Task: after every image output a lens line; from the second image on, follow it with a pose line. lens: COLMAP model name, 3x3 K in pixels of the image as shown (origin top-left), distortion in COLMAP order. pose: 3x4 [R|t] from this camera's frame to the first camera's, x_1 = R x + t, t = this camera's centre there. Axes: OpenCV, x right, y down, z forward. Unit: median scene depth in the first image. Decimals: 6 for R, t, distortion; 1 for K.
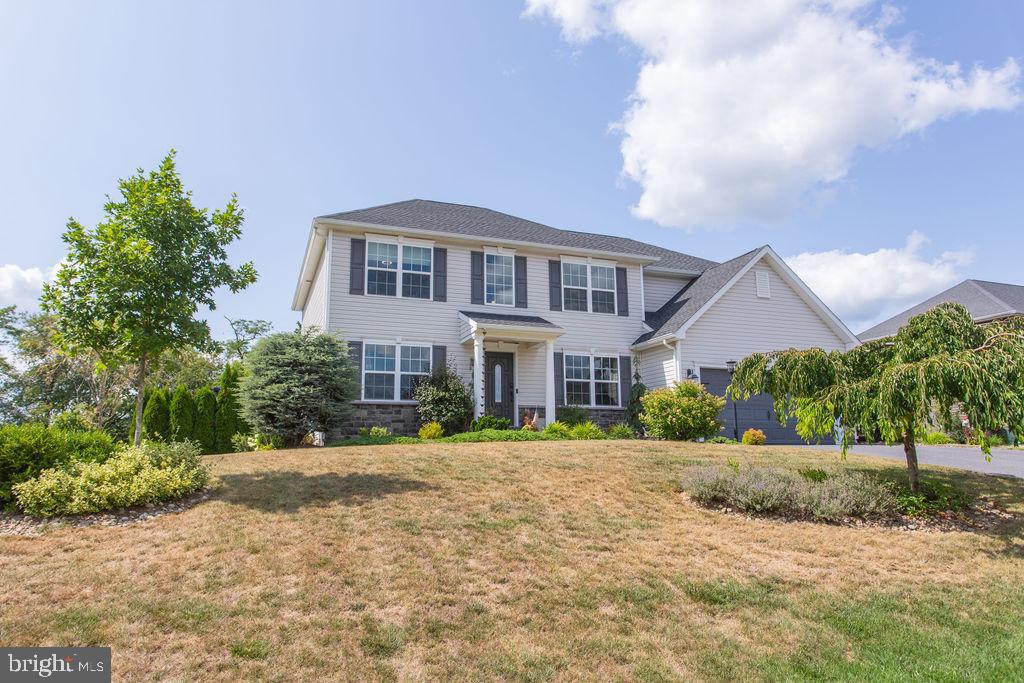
lens RADIAL K [[665.7, 0, 512.0], [0, 665.7, 341.5], [0, 0, 1]] dist [0.052468, 0.000180]
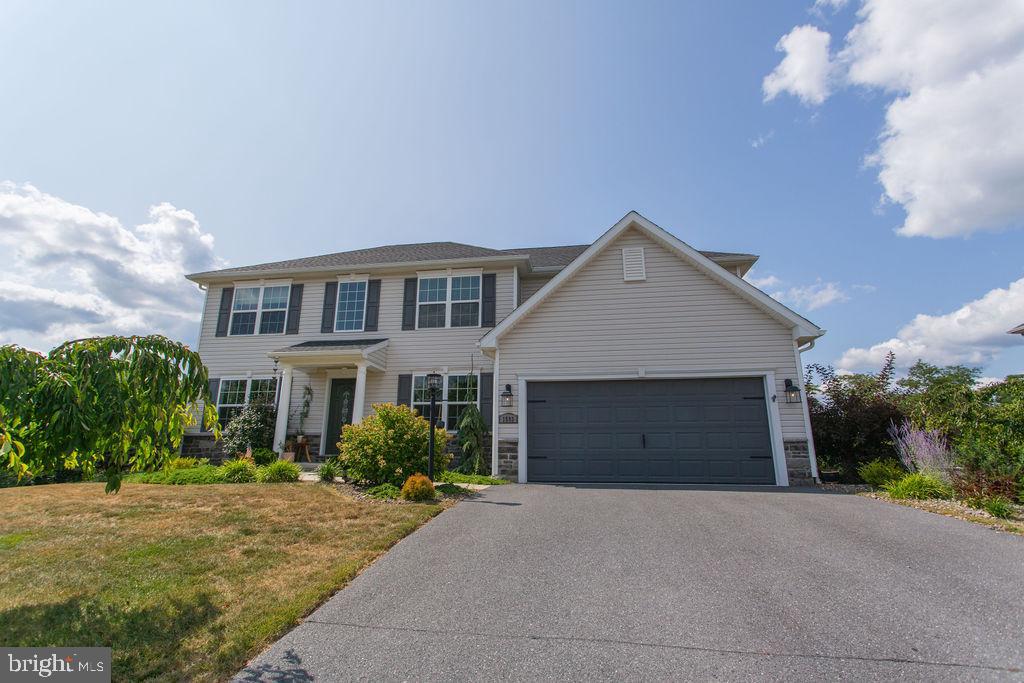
lens RADIAL K [[482.1, 0, 512.0], [0, 482.1, 341.5], [0, 0, 1]] dist [0.002910, -0.000008]
pose [[0.869880, -0.104988, -0.481961, 0.533943], [0.077675, 0.994051, -0.076344, 0.033807], [0.487109, 0.028973, 0.872860, 0.492320]]
